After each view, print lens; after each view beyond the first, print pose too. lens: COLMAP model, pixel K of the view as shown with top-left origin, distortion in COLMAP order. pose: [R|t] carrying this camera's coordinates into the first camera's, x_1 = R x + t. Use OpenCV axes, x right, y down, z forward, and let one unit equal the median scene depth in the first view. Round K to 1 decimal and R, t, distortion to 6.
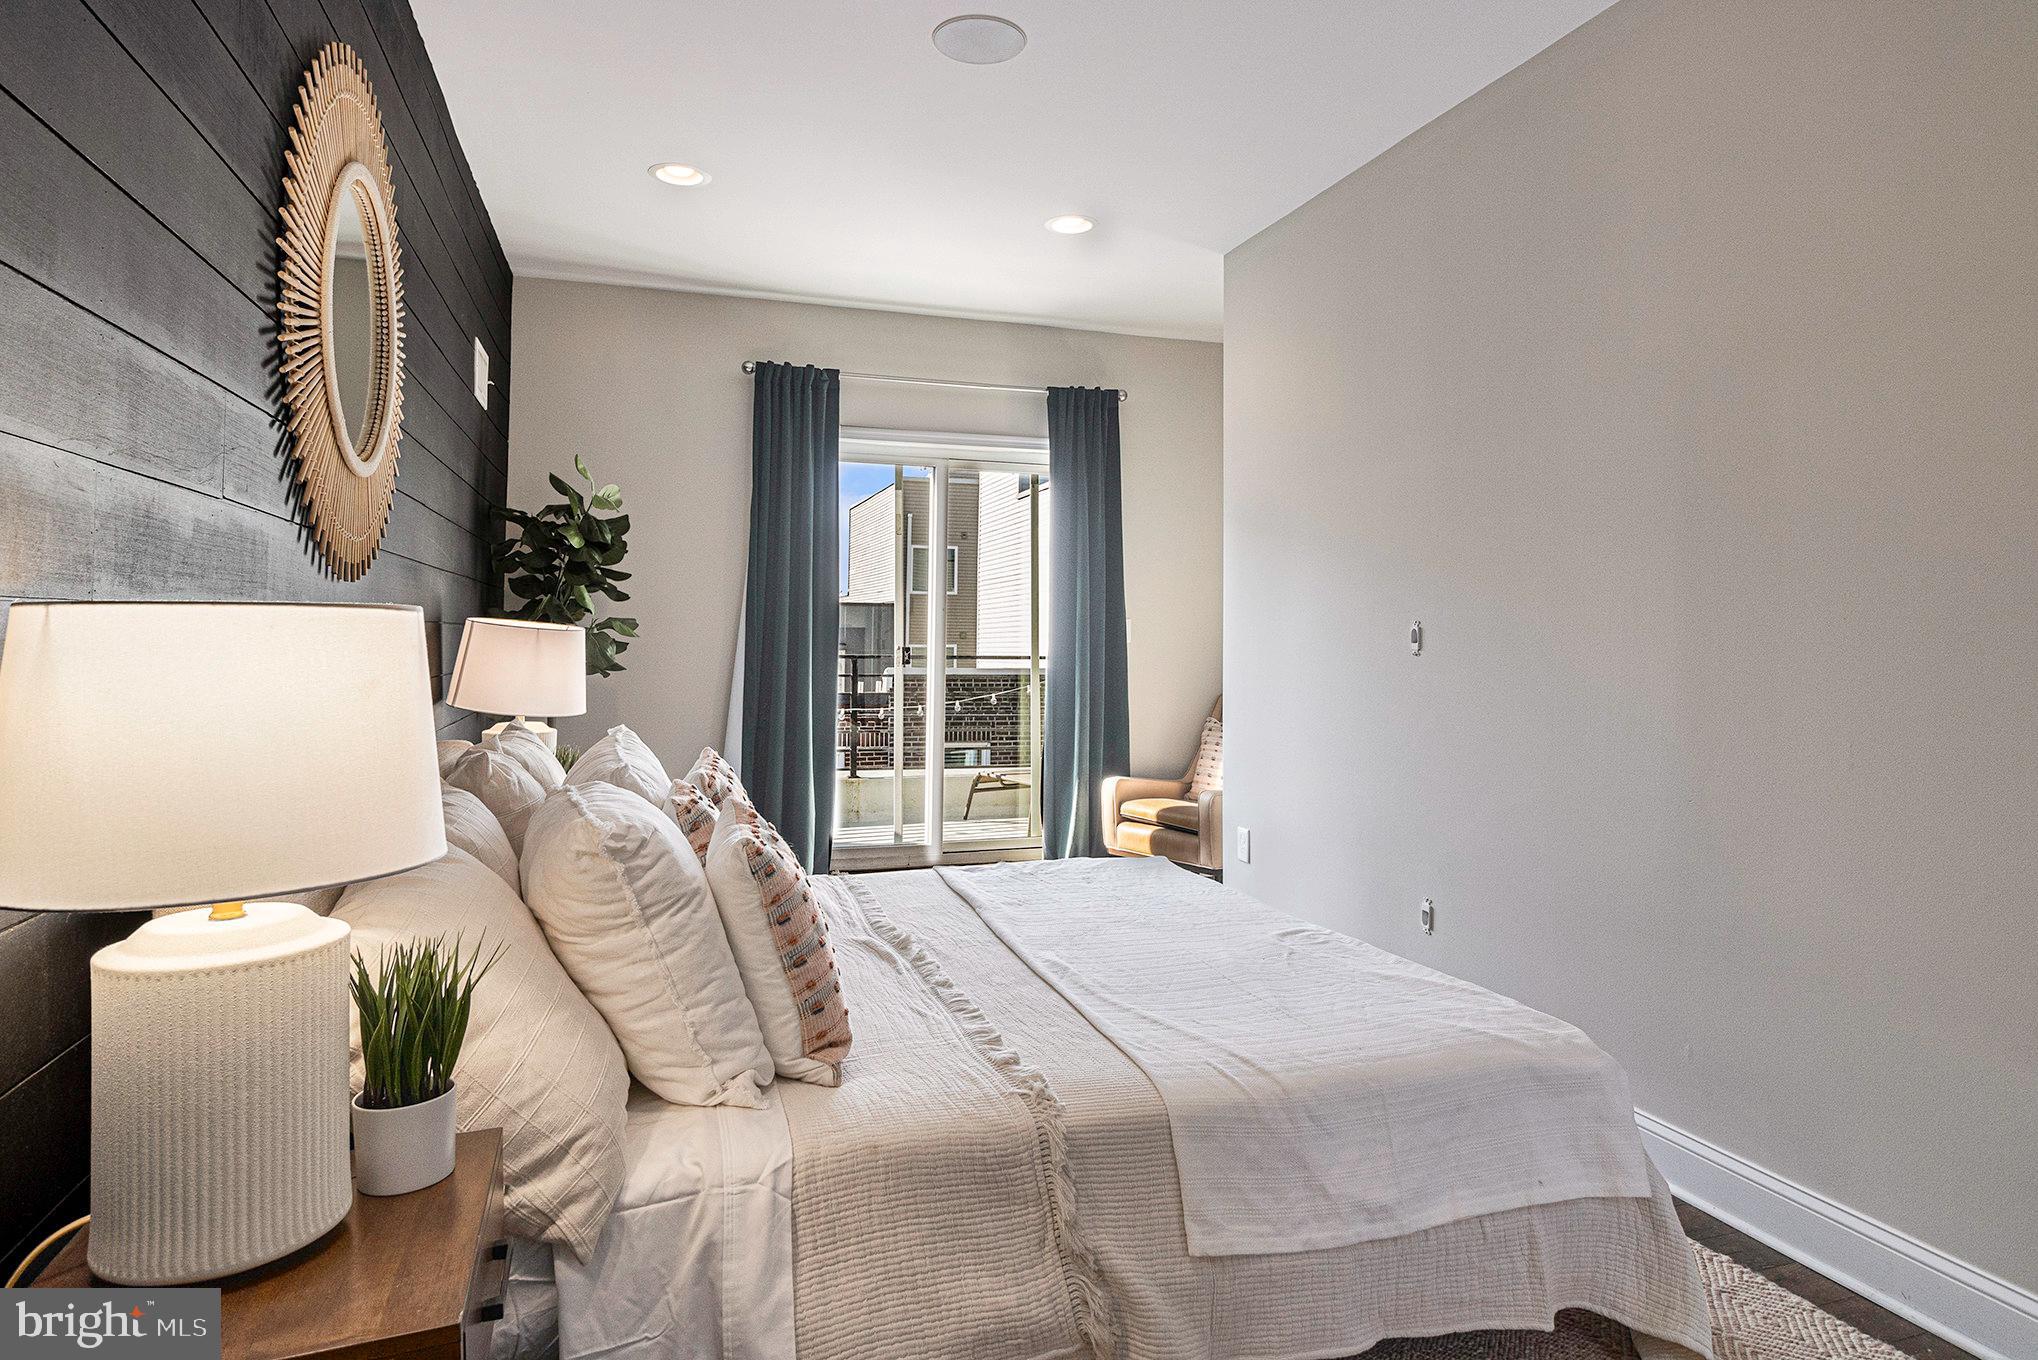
lens RADIAL K [[1193.4, 0, 1064.7], [0, 1193.4, 626.0], [0, 0, 1]] dist [0.001410, -0.000540]
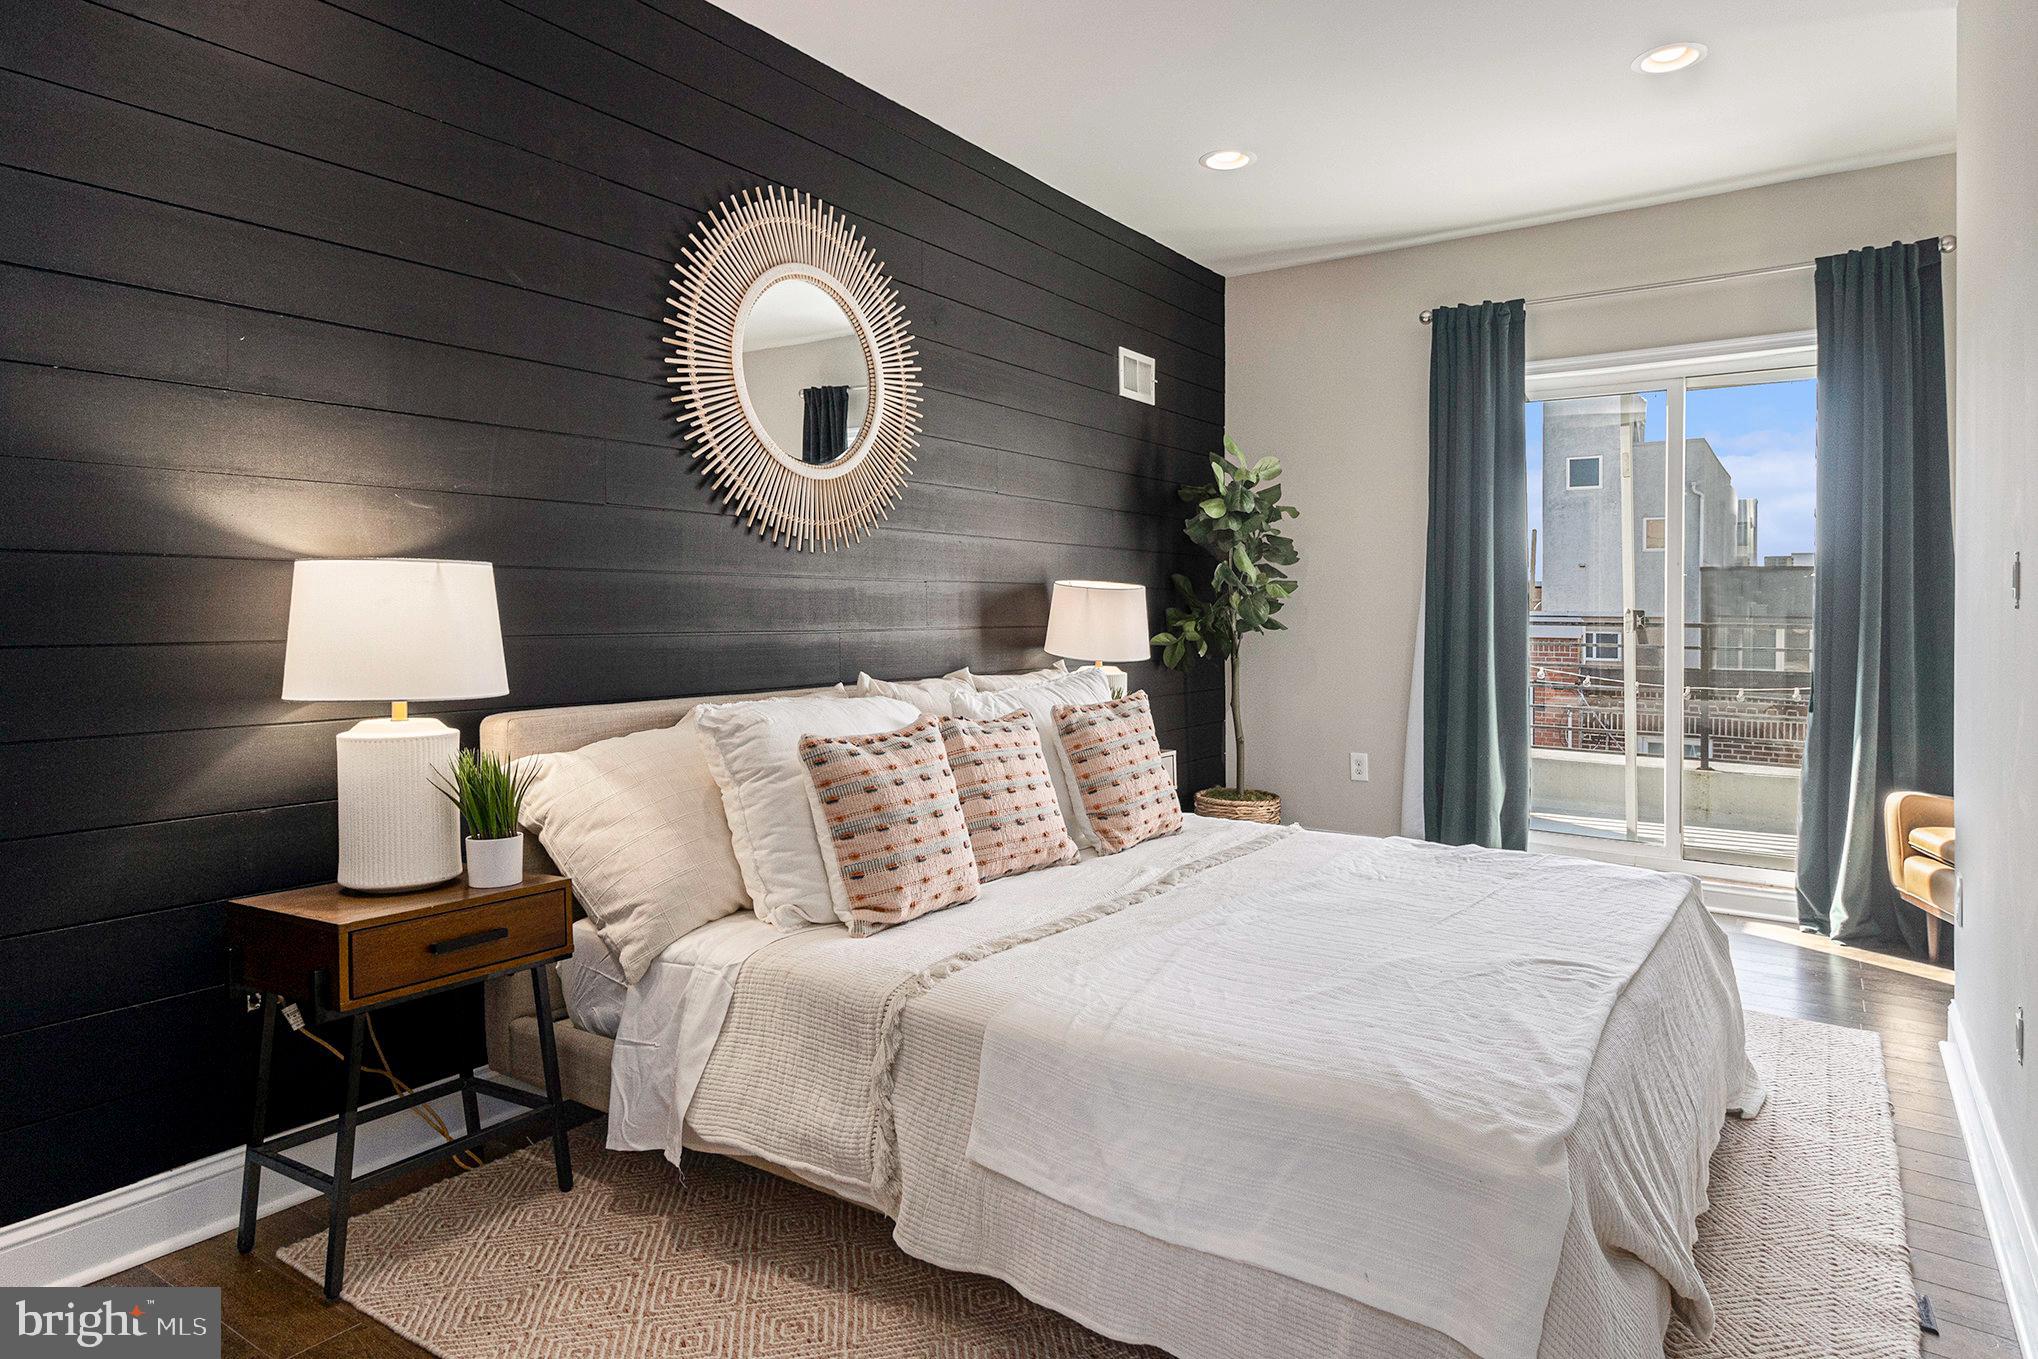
lens RADIAL K [[1233.3, 0, 1019.0], [0, 1233.3, 658.8], [0, 0, 1]] dist [0.039684, -0.001517]
pose [[0.591117, 0.032333, -0.805938, 0.602099], [0.004496, 0.999049, 0.043377, 0.022159], [0.806573, -0.029264, 0.590409, 0.237241]]
